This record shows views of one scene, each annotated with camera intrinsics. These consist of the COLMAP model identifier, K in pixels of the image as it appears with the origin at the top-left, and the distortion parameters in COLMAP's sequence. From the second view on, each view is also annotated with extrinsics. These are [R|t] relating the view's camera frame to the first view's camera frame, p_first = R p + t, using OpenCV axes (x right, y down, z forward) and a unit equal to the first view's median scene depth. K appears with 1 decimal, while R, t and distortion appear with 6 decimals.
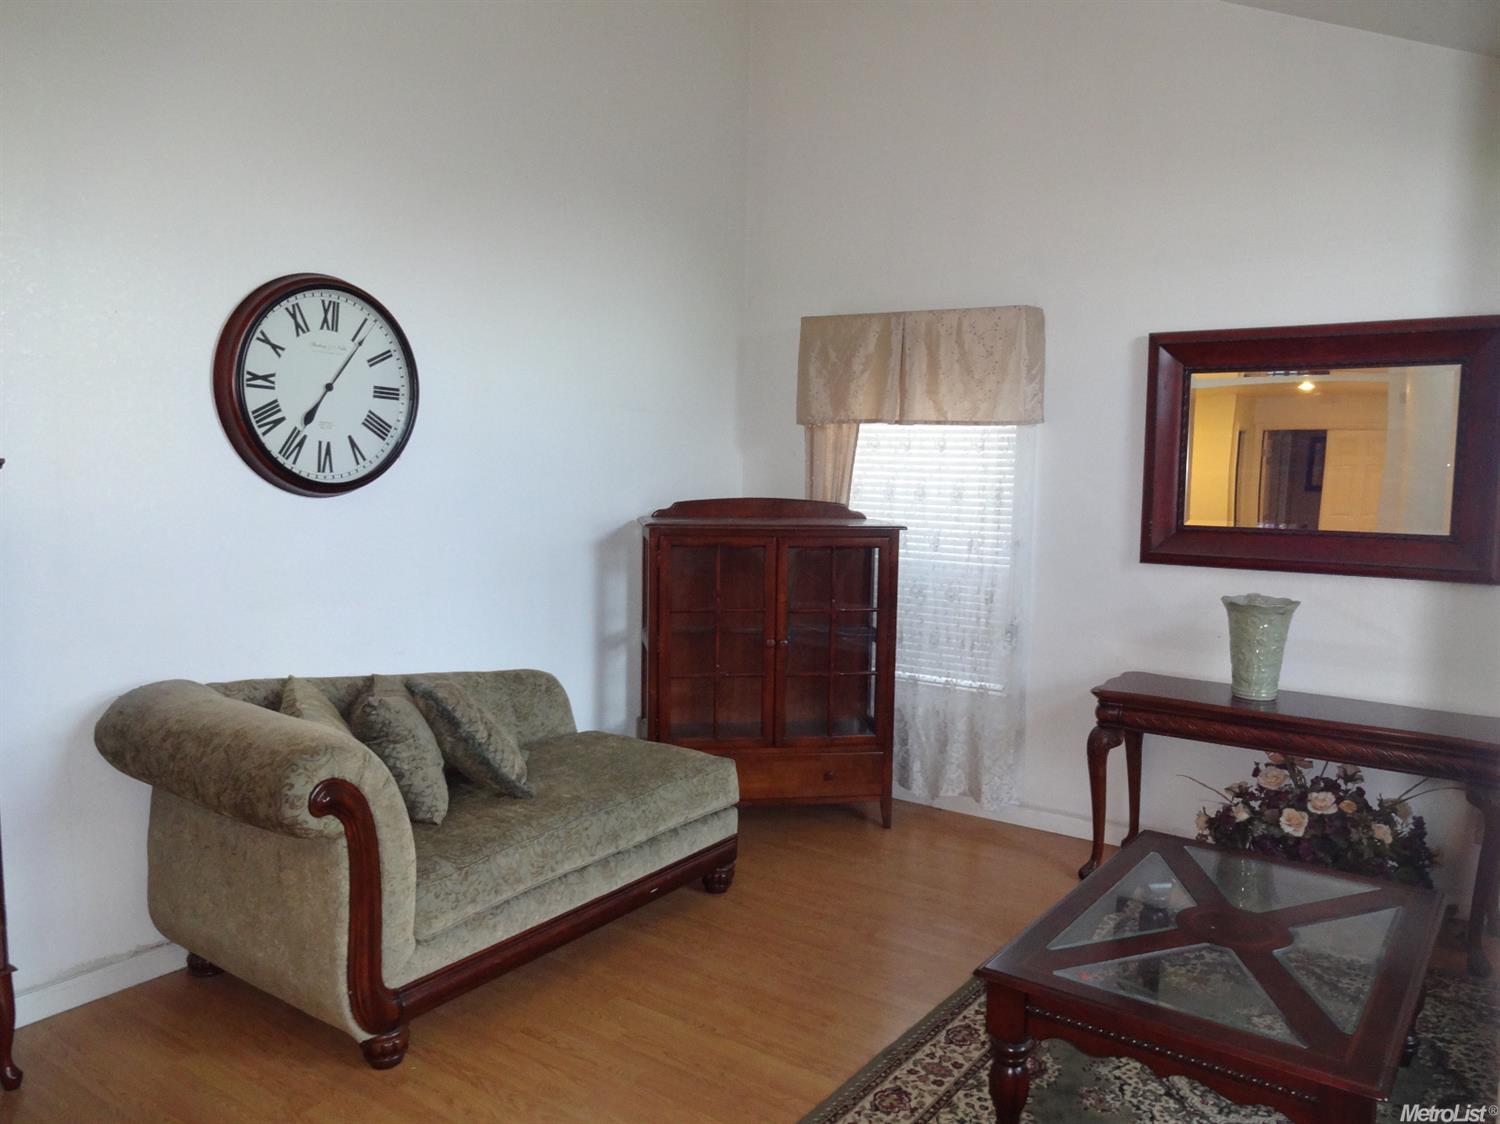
lens RADIAL K [[1113.9, 0, 750.0], [0, 1113.9, 562.0], [0, 0, 1]] dist [0.004157, 0.000775]
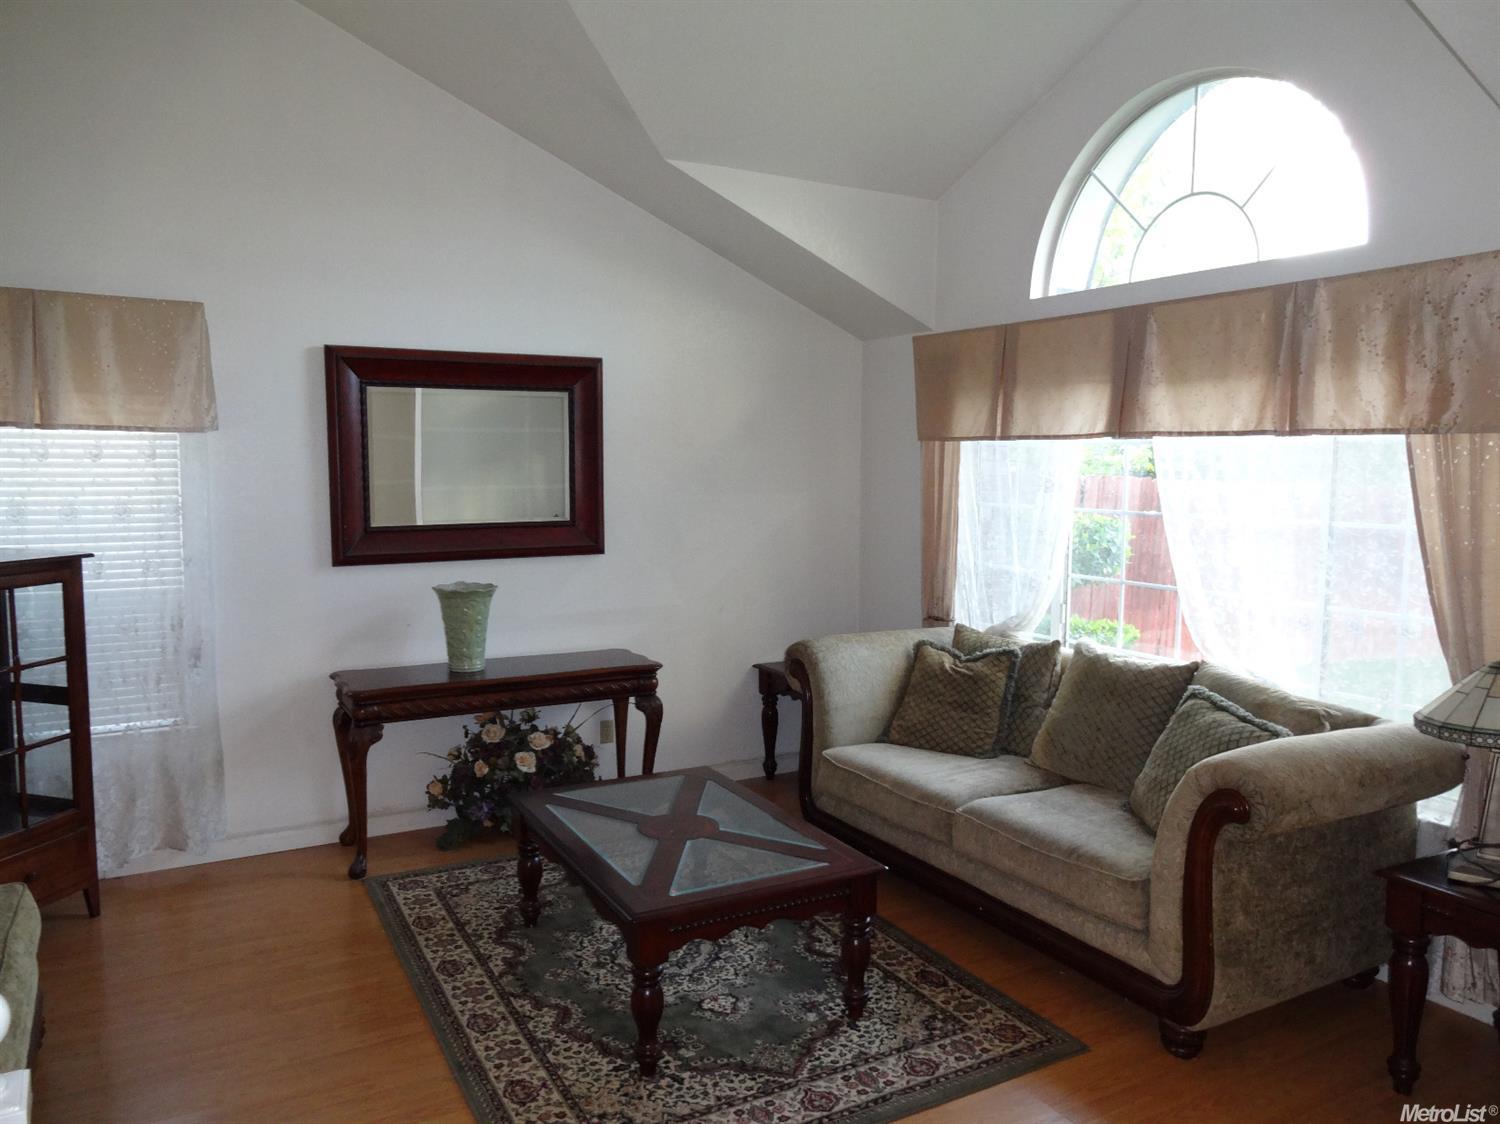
lens RADIAL K [[1097.6, 0, 750.0], [0, 1097.6, 562.0], [0, 0, 1]] dist [-0.008194, -0.002699]
pose [[0.426066, -0.092828, 0.899917, -0.381256], [0.089885, 0.994144, 0.059991, -0.028366], [-0.900216, 0.055329, 0.431915, 0.199954]]
